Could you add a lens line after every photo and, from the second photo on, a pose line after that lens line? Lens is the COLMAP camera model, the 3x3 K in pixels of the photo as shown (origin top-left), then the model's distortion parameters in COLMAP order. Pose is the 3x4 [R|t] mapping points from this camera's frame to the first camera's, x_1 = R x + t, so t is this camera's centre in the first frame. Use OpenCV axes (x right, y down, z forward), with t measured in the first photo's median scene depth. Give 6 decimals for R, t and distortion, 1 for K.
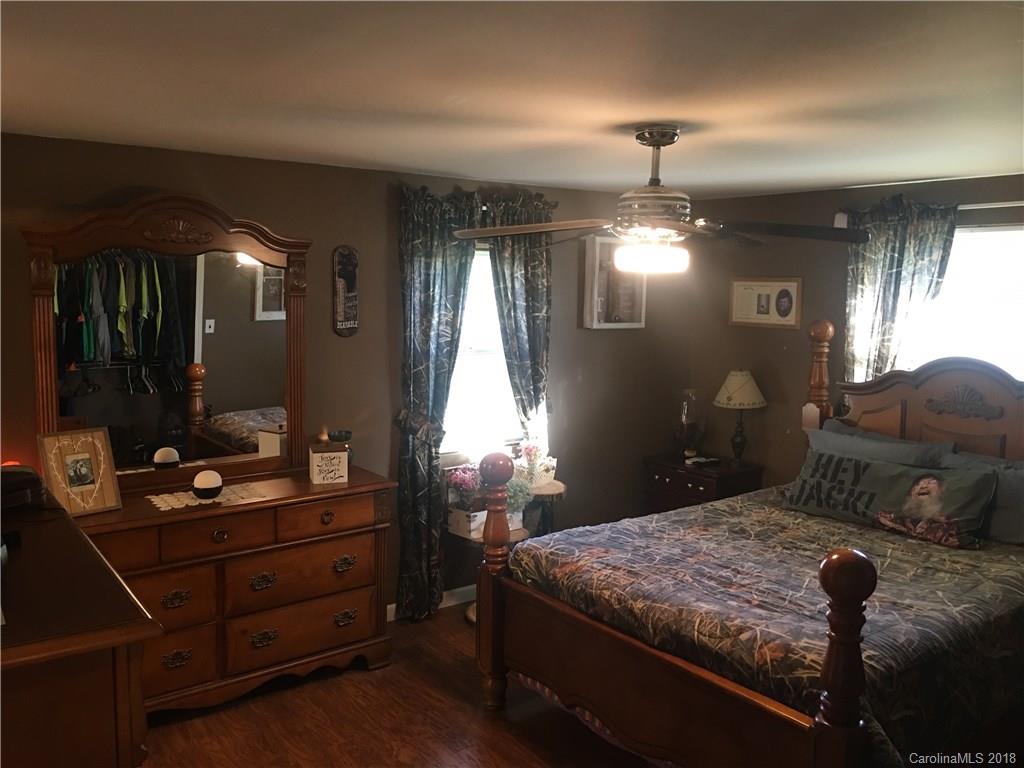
lens RADIAL K [[865.3, 0, 506.8], [0, 865.3, 384.3], [0, 0, 1]] dist [0.019256, -0.008034]
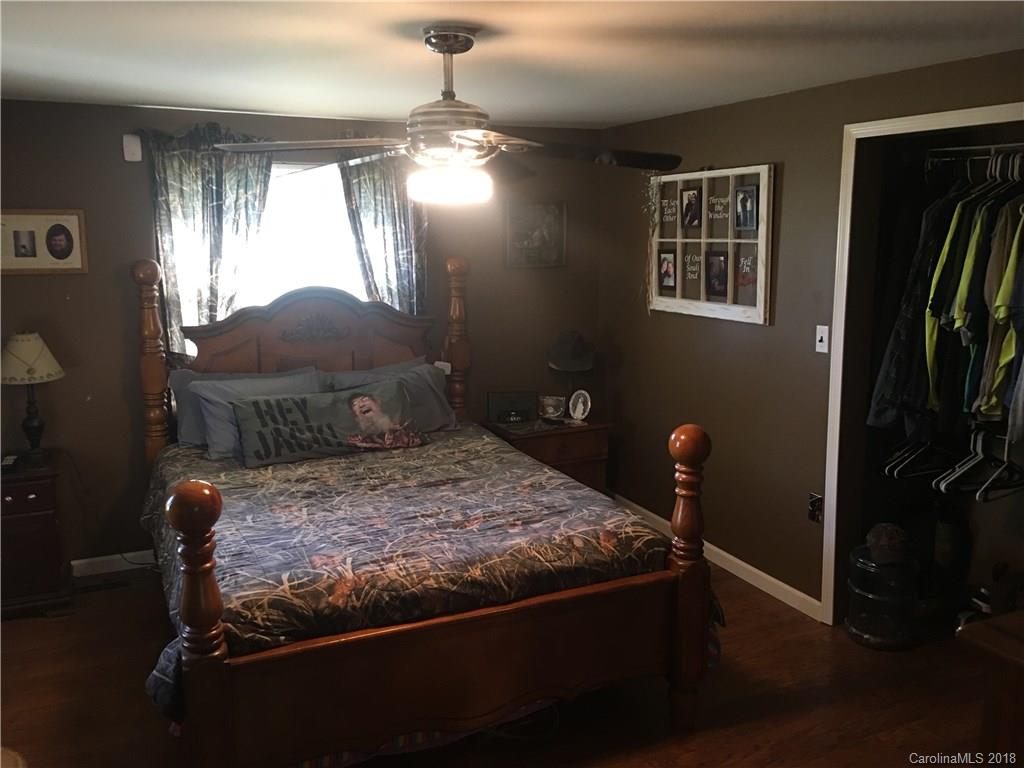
lens RADIAL K [[865.3, 0, 507.9], [0, 865.3, 382.8], [0, 0, 1]] dist [0.019256, -0.008034]
pose [[0.202886, -0.181790, 0.962180, -0.583194], [0.116253, 0.980138, 0.160669, -0.070525], [-0.972277, 0.079259, 0.219990, 0.647830]]
